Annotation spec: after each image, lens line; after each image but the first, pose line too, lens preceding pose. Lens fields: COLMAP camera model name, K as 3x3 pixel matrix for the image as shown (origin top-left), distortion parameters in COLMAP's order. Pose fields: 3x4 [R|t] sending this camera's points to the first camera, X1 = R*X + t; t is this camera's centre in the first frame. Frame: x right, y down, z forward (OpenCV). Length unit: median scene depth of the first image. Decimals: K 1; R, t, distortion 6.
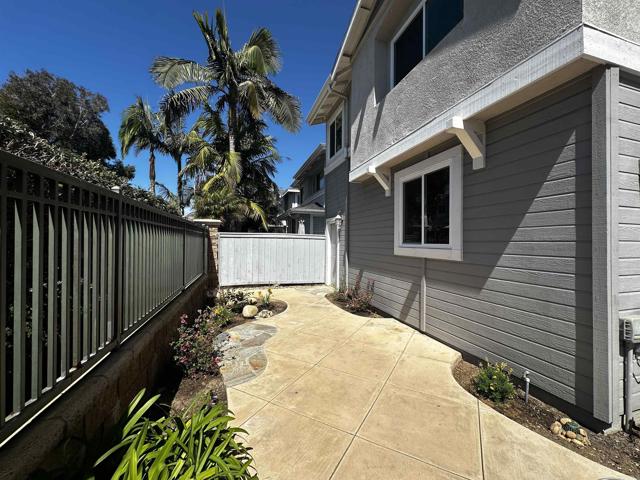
lens RADIAL K [[255.4, 0, 317.6], [0, 255.4, 241.6], [0, 0, 1]] dist [-0.000757, -0.000181]
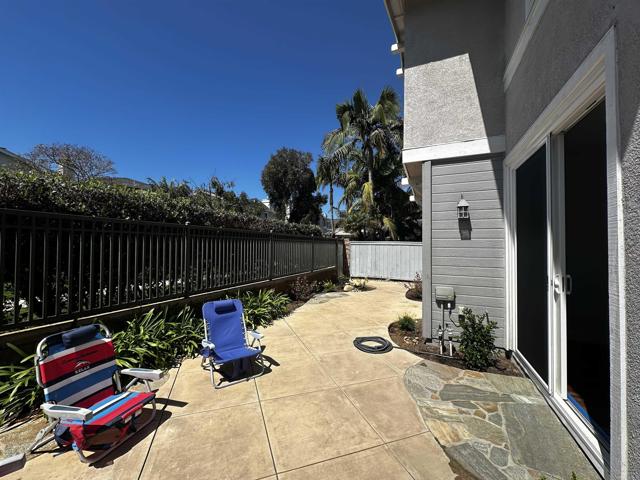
lens RADIAL K [[255.4, 0, 317.6], [0, 255.4, 241.6], [0, 0, 1]] dist [-0.000757, -0.000181]
pose [[0.752669, -0.011860, -0.658292, 0.354858], [-0.004813, 0.999712, -0.023514, 0.001807], [0.658381, 0.020866, 0.752395, -0.208876]]
